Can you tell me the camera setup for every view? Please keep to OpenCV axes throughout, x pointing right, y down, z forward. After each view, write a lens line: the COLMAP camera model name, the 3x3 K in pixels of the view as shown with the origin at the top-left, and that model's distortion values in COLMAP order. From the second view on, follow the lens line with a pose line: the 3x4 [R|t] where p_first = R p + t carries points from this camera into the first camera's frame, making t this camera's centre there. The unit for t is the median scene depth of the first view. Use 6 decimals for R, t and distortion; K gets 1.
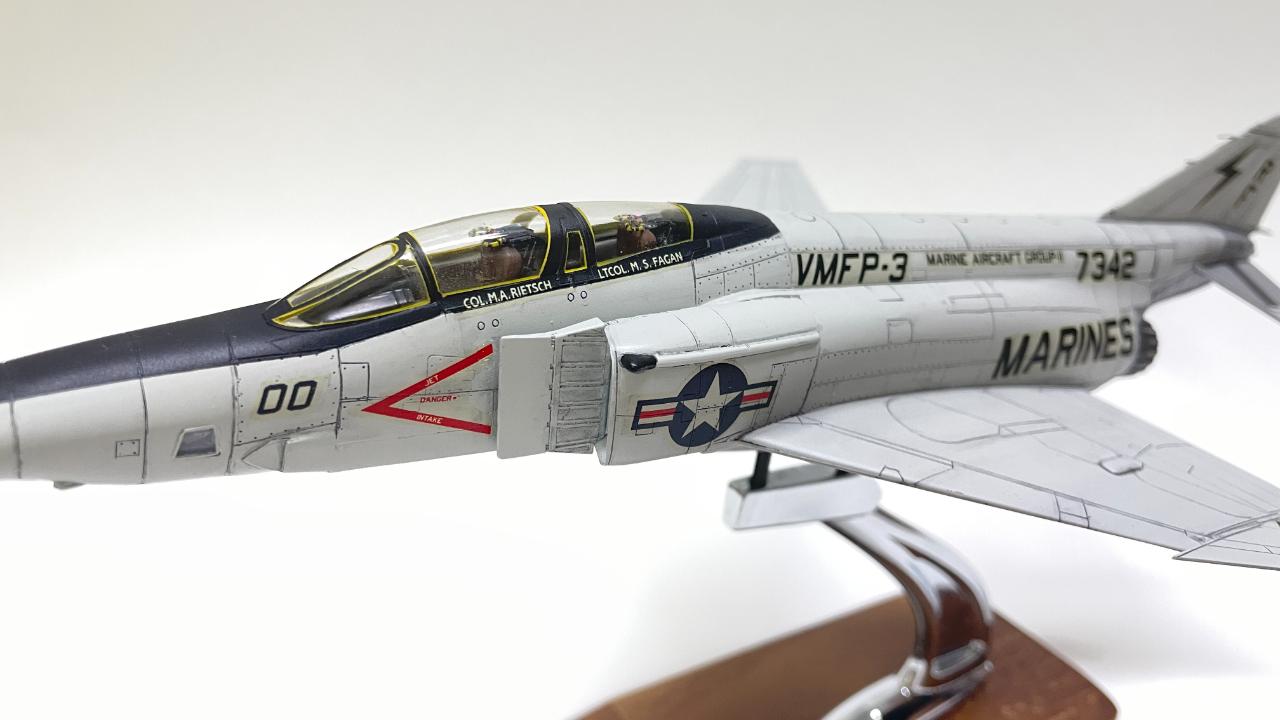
lens RADIAL K [[992.2, 0, 640.0], [0, 992.2, 360.0], [0, 0, 1]] dist [0.059234, -0.098712]
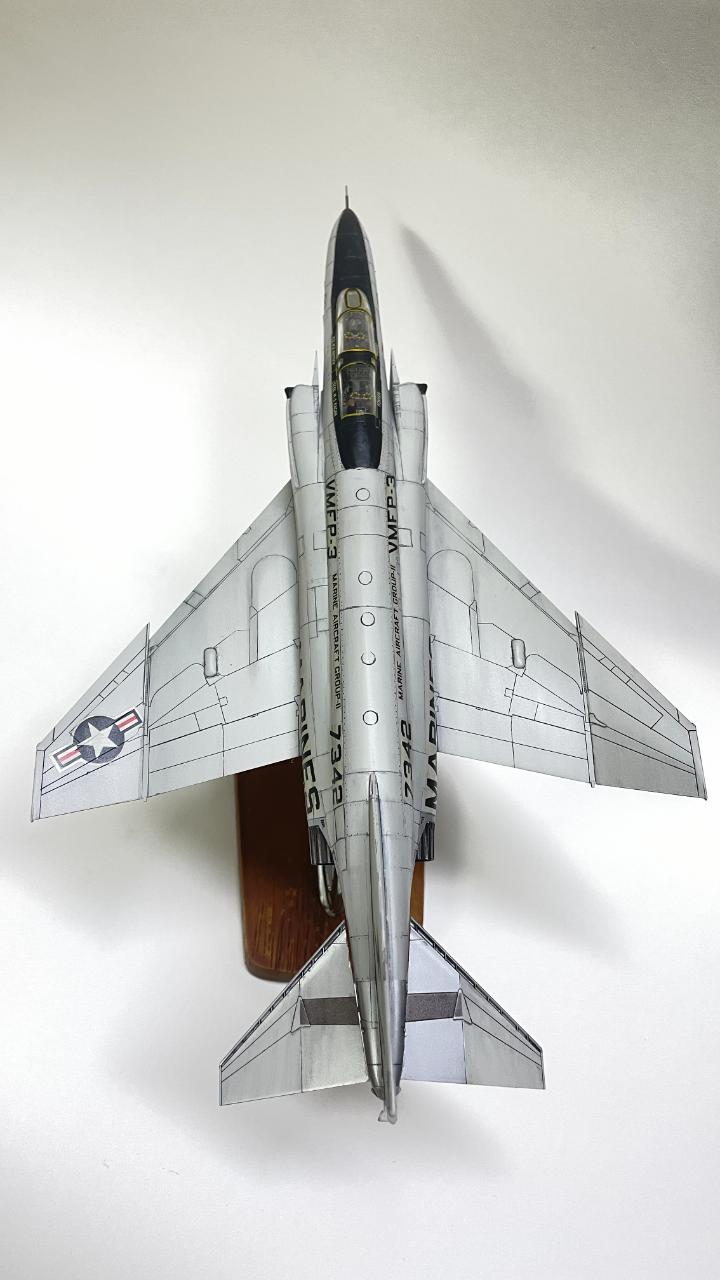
lens RADIAL K [[981.1, 0, 360.0], [0, 981.1, 640.0], [0, 0, 1]] dist [0.121282, -0.227102]
pose [[-0.487678, 0.700771, -0.520663, 1.306428], [-0.502551, 0.262329, 0.823788, -1.571281], [0.713872, 0.663403, 0.224241, 0.814989]]
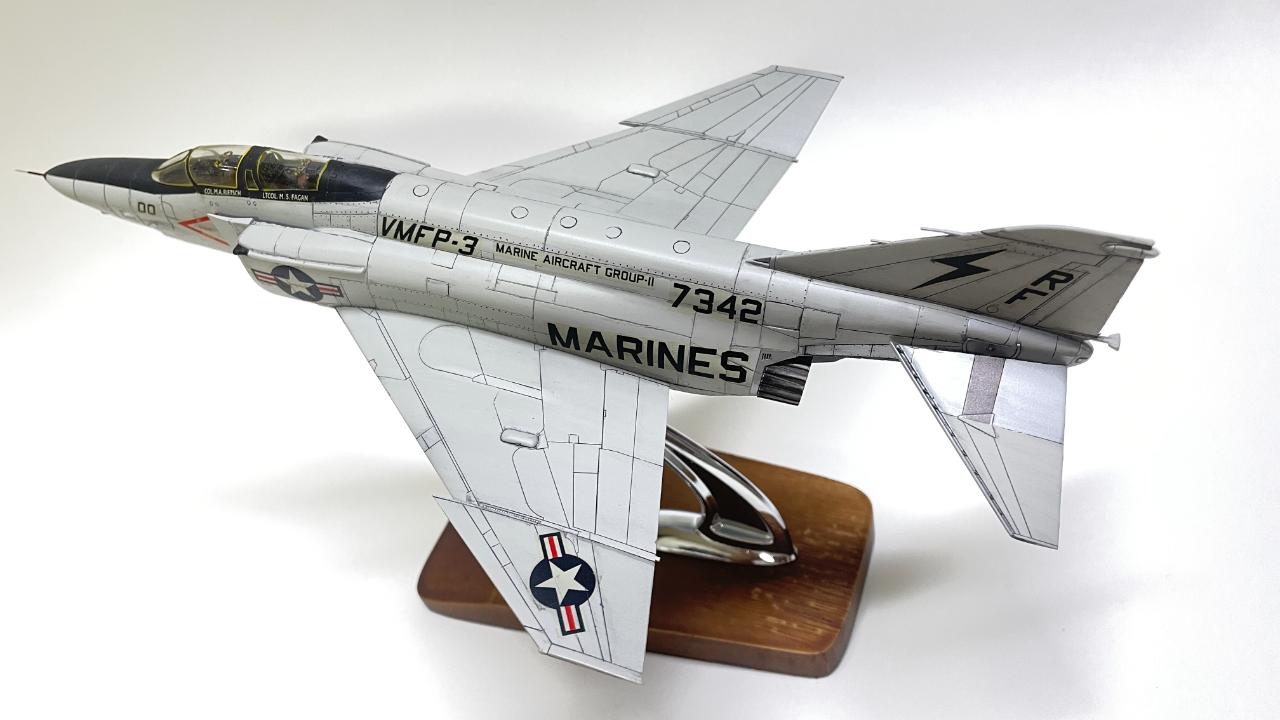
lens RADIAL K [[981.1, 0, 640.0], [0, 981.1, 360.0], [0, 0, 1]] dist [0.121282, -0.227102]
pose [[0.600577, 0.464094, -0.651095, 1.512264], [-0.169416, 0.869682, 0.463629, -0.697737], [0.781413, -0.168139, 0.600935, 0.338751]]
